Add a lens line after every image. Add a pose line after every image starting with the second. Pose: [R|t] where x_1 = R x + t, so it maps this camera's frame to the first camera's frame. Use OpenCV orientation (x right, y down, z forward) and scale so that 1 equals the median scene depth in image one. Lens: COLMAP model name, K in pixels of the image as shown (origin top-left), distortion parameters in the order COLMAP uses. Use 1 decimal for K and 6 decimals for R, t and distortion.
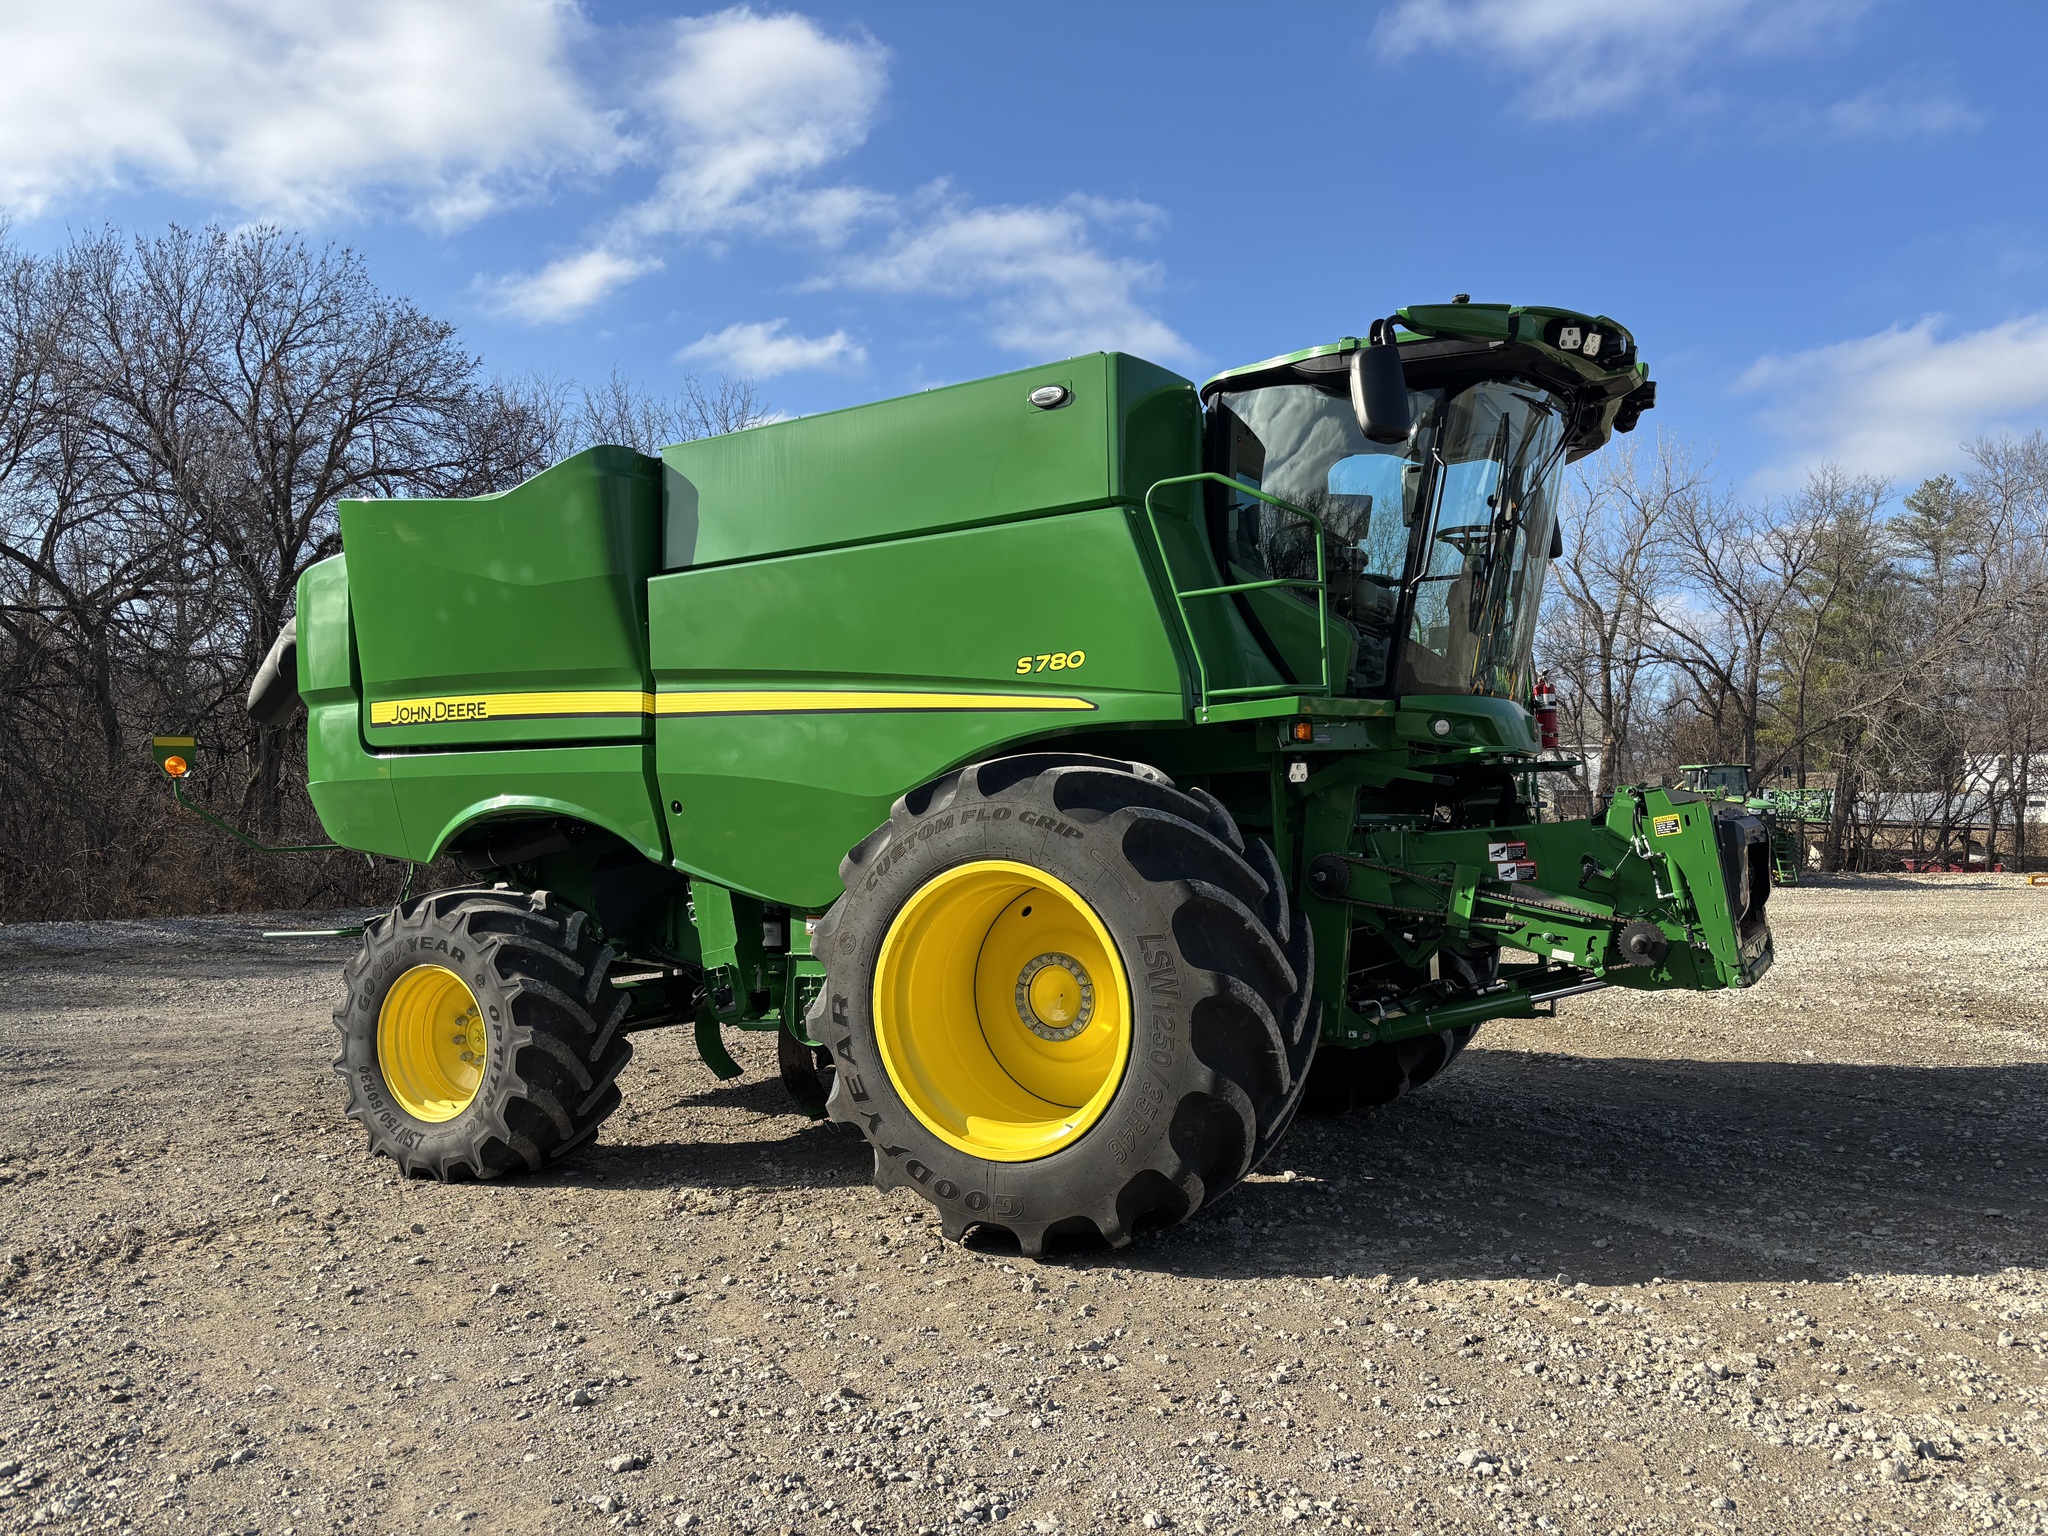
lens RADIAL K [[1546.1, 0, 1024.0], [0, 1546.1, 789.4], [0, 0, 1]] dist [0.072201, -0.095162]
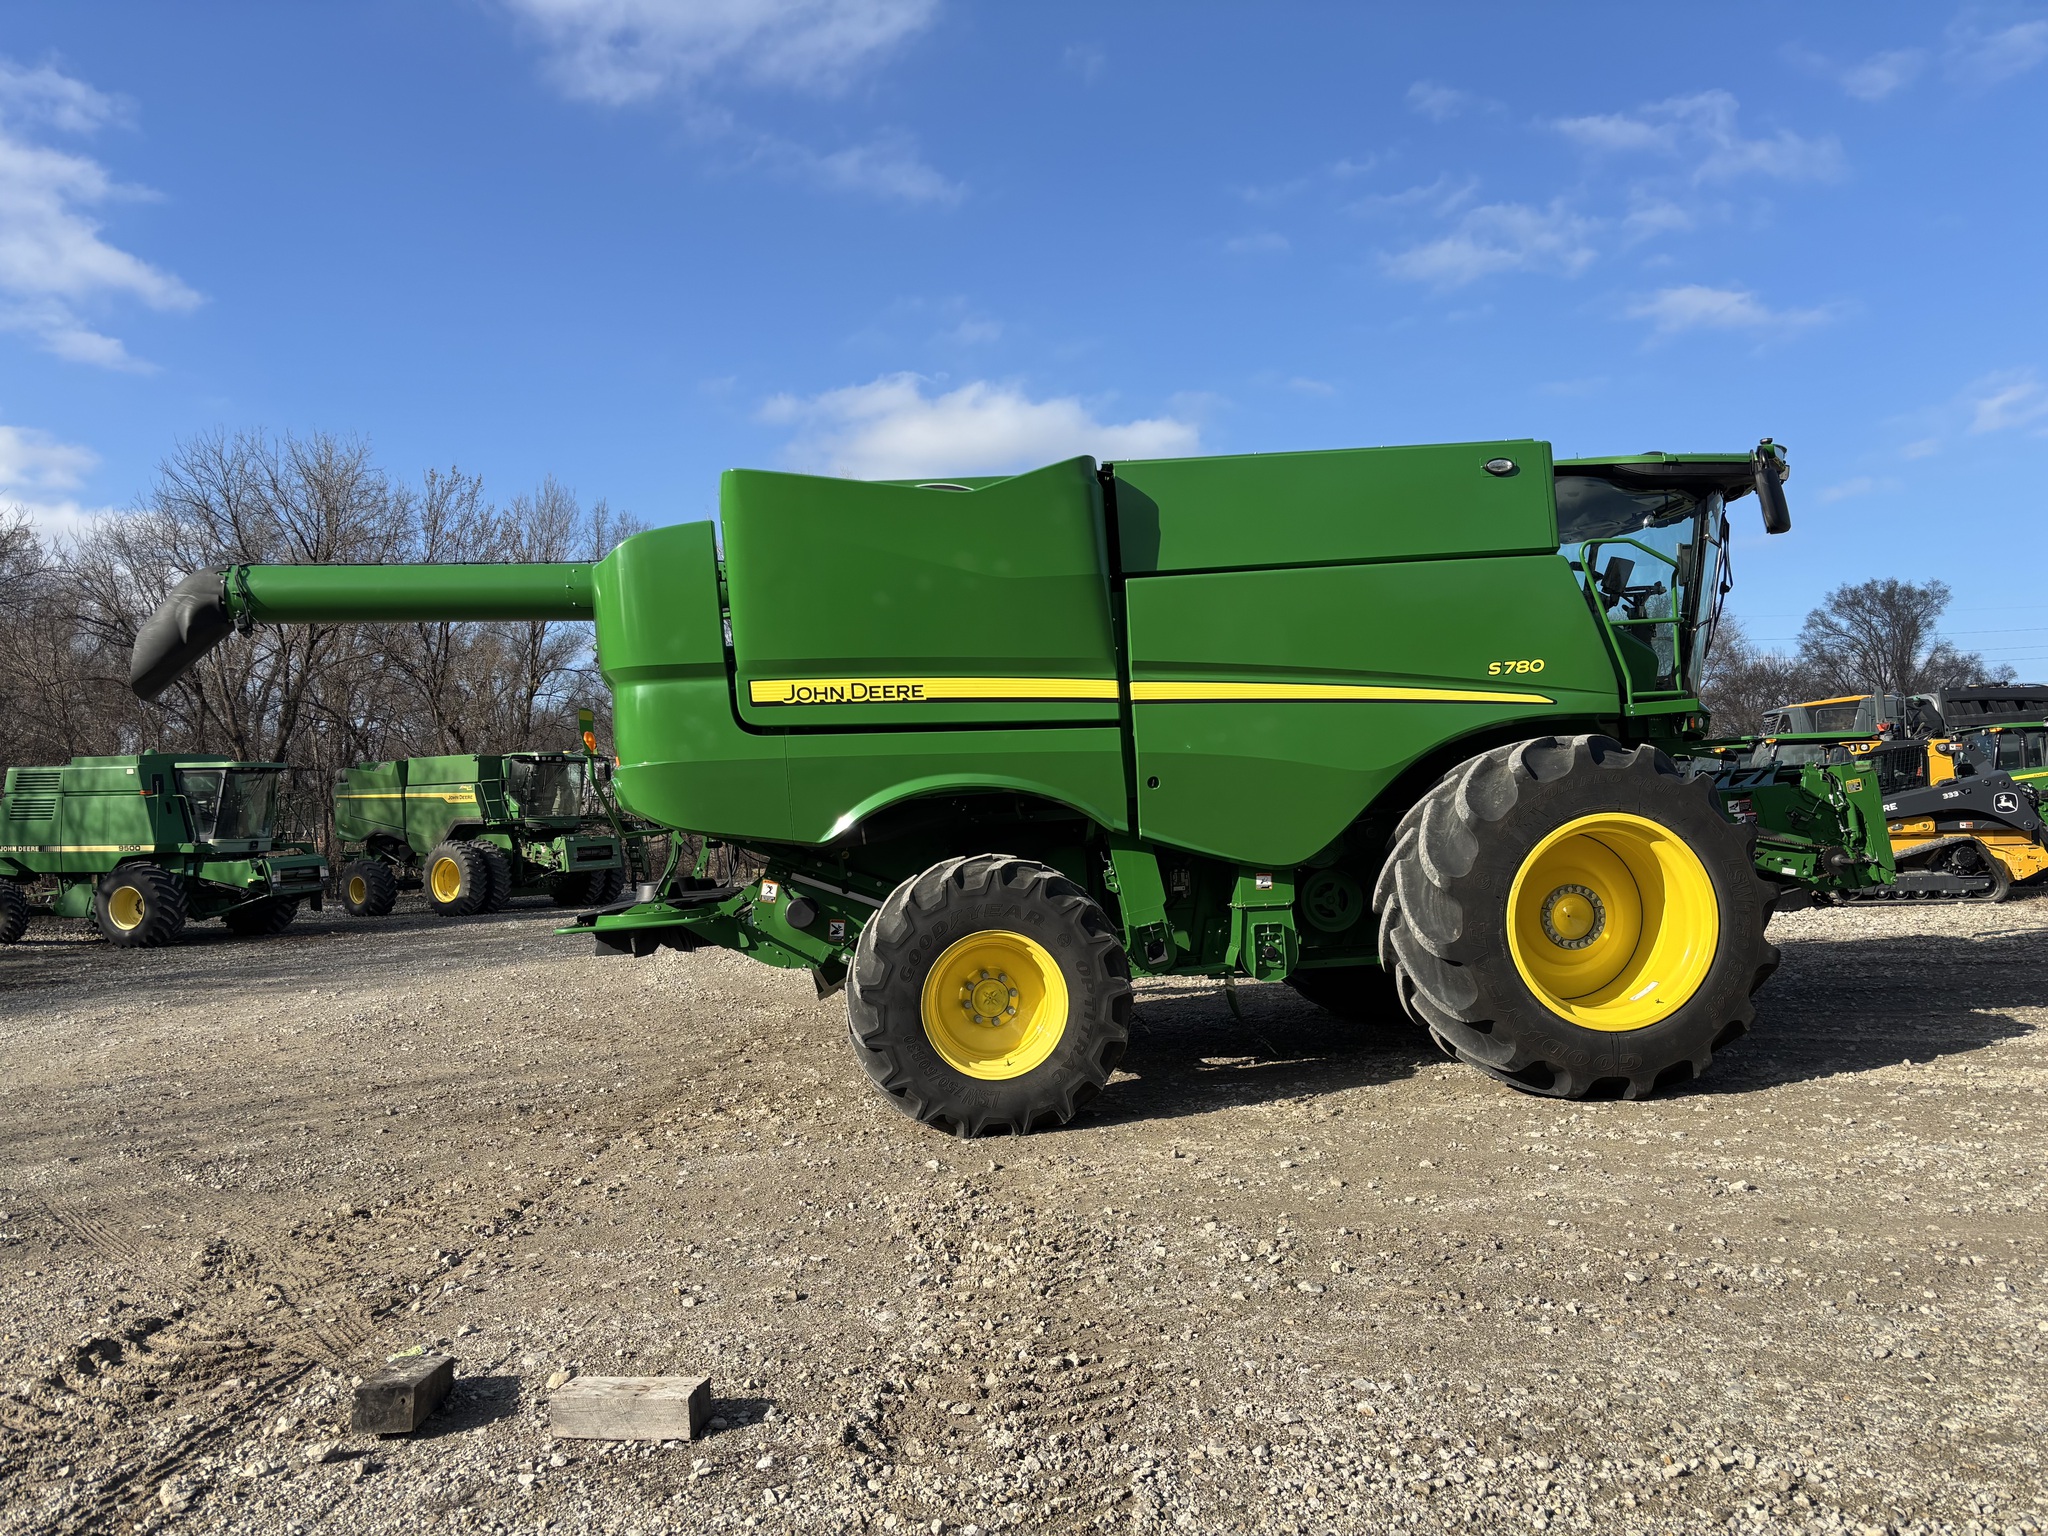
lens RADIAL K [[1652.7, 0, 1022.3], [0, 1652.7, 793.7], [0, 0, 1]] dist [0.170179, -0.265357]
pose [[0.810252, -0.006801, 0.586042, -1.193006], [0.009894, 0.999949, -0.002076, 0.024666], [-0.585998, 0.007480, 0.810278, 0.086951]]
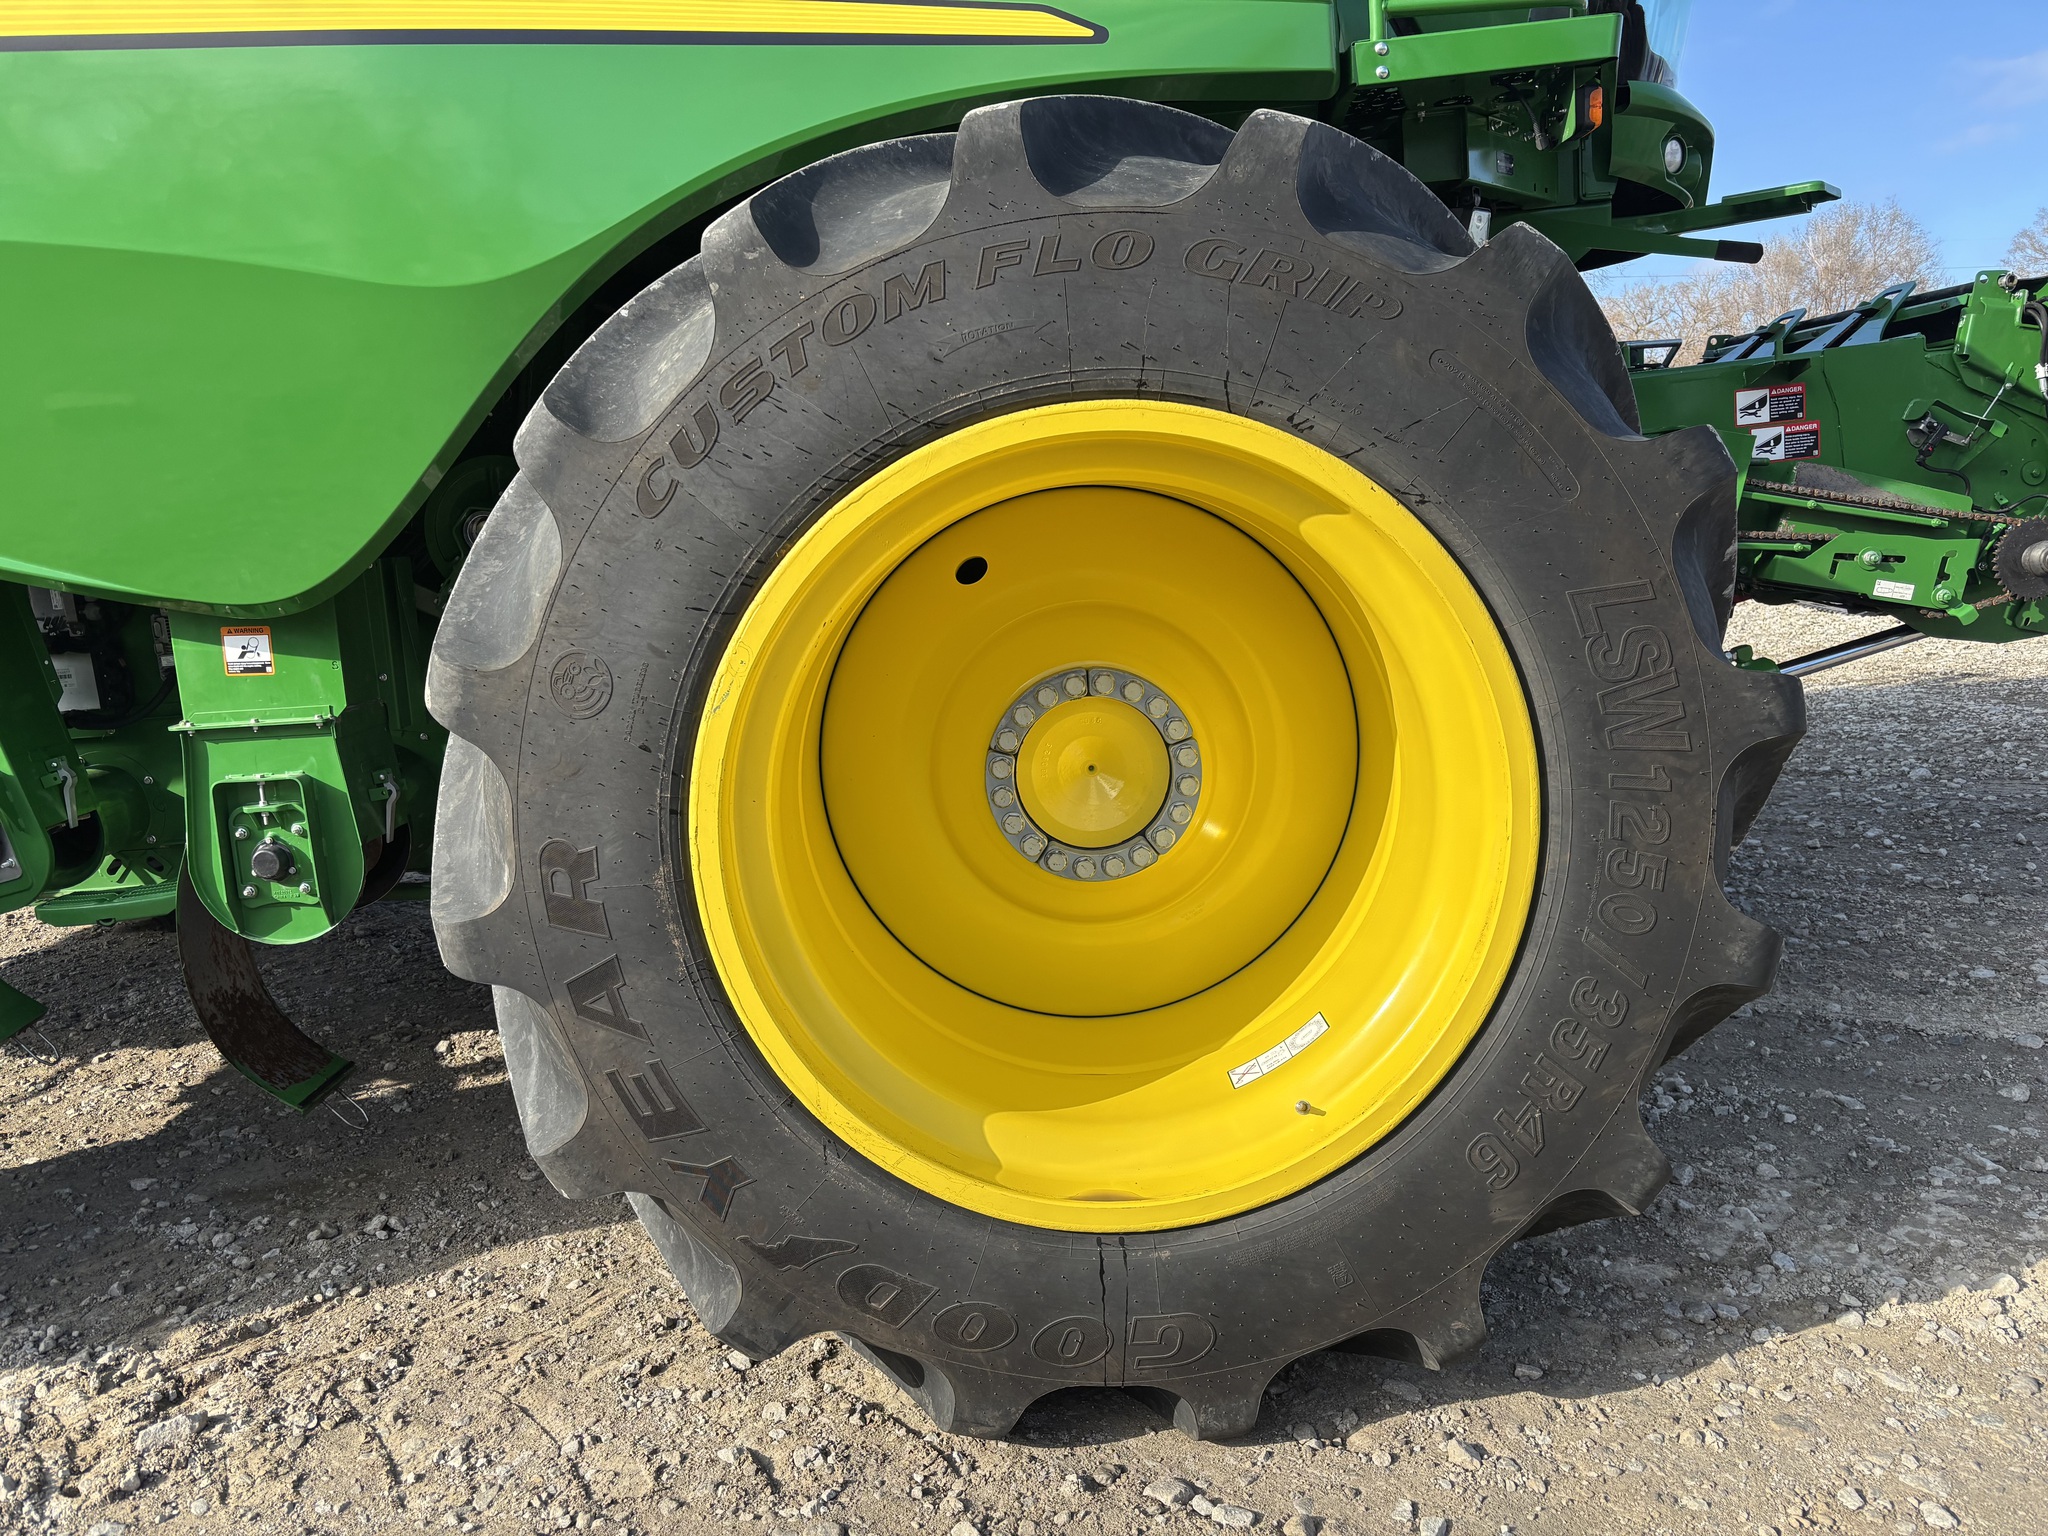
lens RADIAL K [[1546.1, 0, 1024.0], [0, 1546.1, 789.4], [0, 0, 1]] dist [0.072201, -0.095162]
pose [[0.869593, -0.119813, 0.479013, -0.183554], [0.024644, 0.979436, 0.200242, 0.054903], [-0.493154, -0.162324, 0.854664, 0.642176]]
